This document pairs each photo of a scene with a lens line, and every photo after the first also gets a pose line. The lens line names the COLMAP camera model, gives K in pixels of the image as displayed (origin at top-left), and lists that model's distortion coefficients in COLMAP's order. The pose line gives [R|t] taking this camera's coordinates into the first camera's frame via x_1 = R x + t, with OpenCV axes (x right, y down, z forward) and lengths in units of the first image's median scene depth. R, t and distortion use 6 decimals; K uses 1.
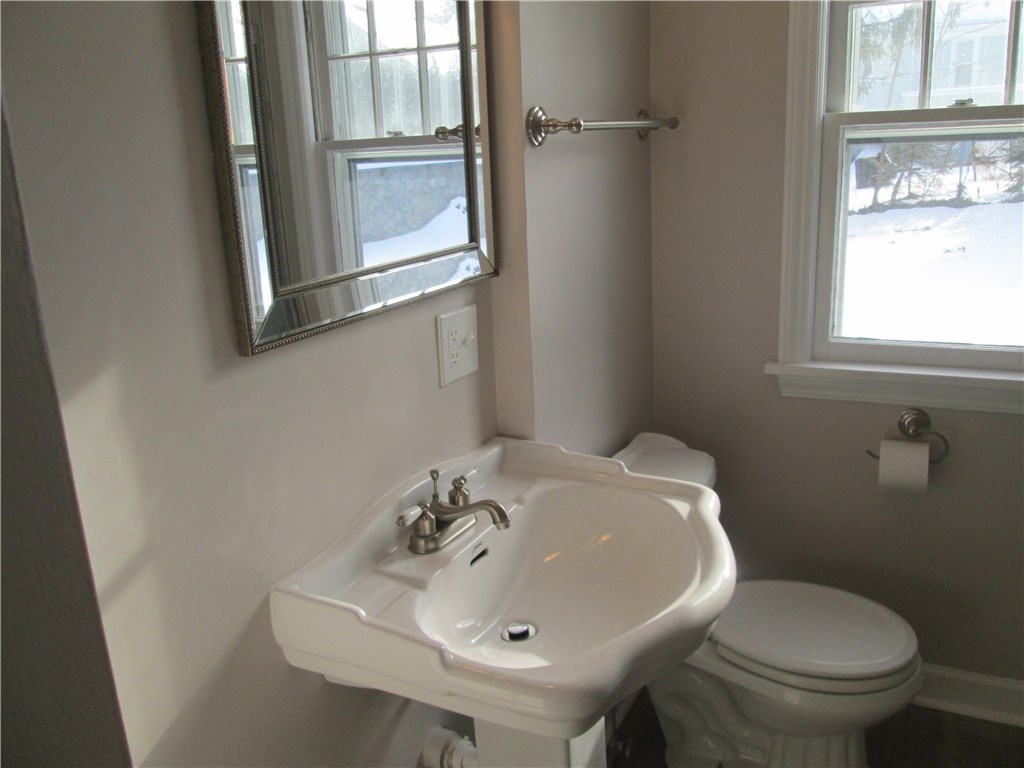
lens RADIAL K [[852.6, 0, 506.1], [0, 852.6, 381.4], [0, 0, 1]] dist [-0.036024, -0.002373]
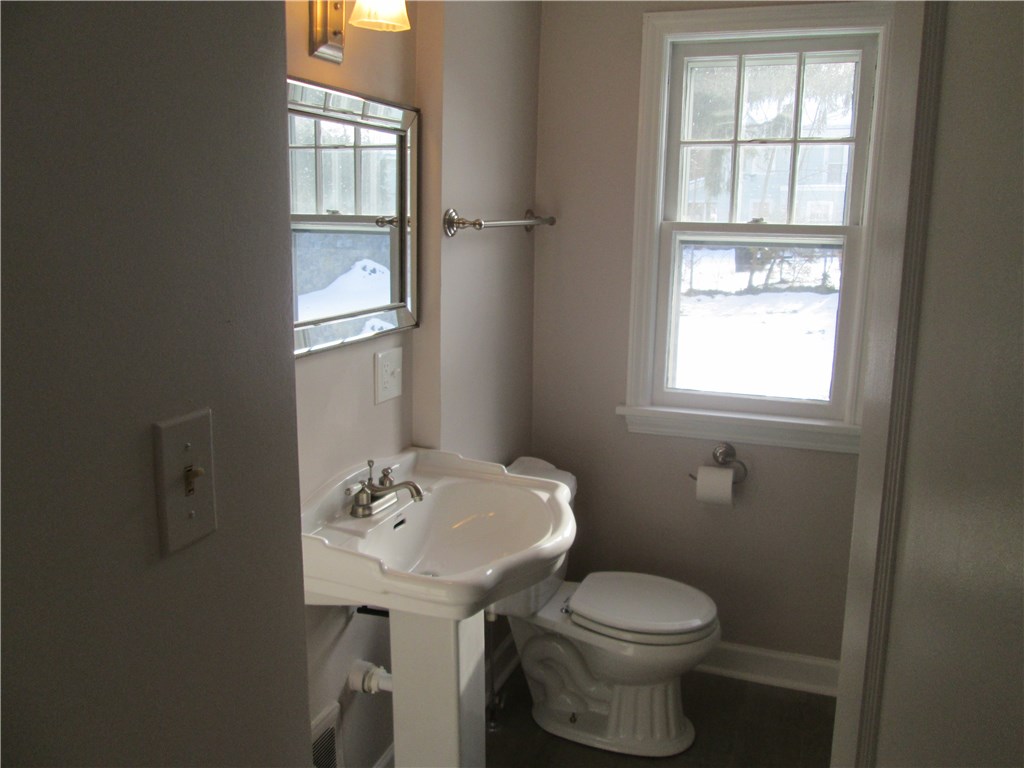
lens RADIAL K [[852.6, 0, 506.1], [0, 852.6, 381.4], [0, 0, 1]] dist [-0.036024, -0.002373]
pose [[0.991584, 0.041772, 0.122544, -0.028468], [-0.032444, 0.996492, -0.077147, 0.054104], [-0.125337, 0.072522, 0.989460, -0.313307]]
